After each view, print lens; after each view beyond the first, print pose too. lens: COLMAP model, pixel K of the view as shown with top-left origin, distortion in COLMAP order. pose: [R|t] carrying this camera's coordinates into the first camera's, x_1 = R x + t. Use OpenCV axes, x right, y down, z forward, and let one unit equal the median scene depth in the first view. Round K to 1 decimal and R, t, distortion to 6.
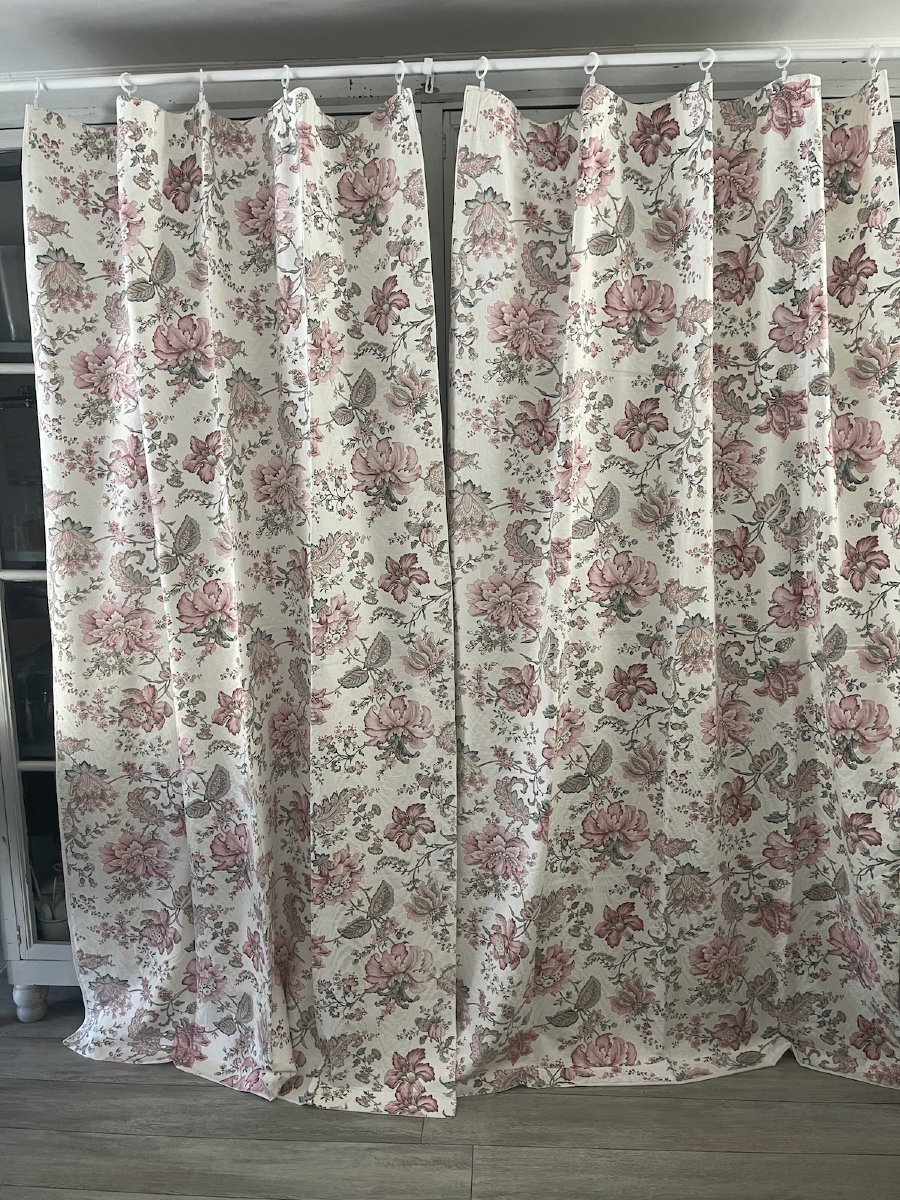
lens RADIAL K [[915.1, 0, 463.7], [0, 915.1, 595.1], [0, 0, 1]] dist [0.024561, -0.021946]
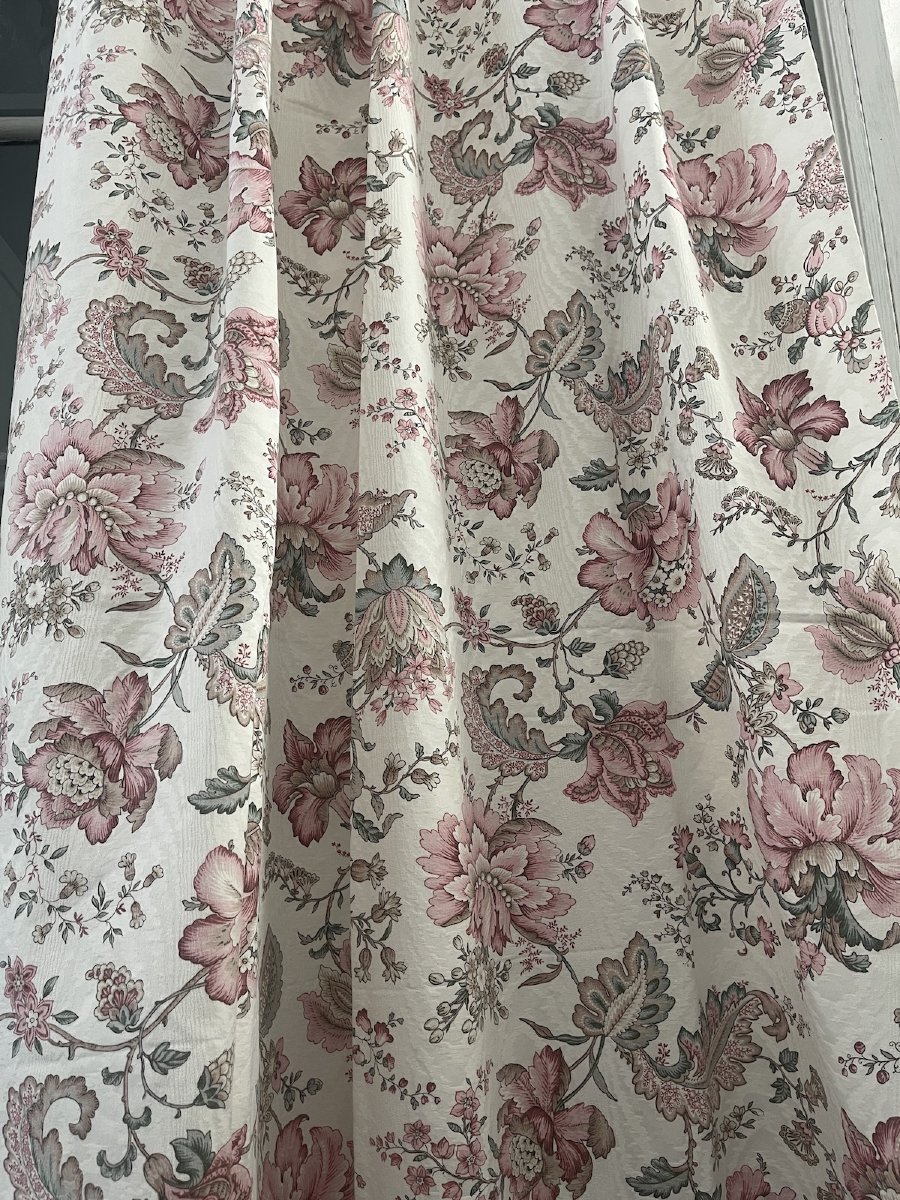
lens RADIAL K [[915.1, 0, 442.8], [0, 915.1, 600.9], [0, 0, 1]] dist [0.024561, -0.021946]
pose [[0.995094, 0.017659, 0.097344, 0.232188], [0.021984, 0.919871, -0.391605, 0.186371], [-0.096459, 0.391824, 0.914970, 0.637286]]
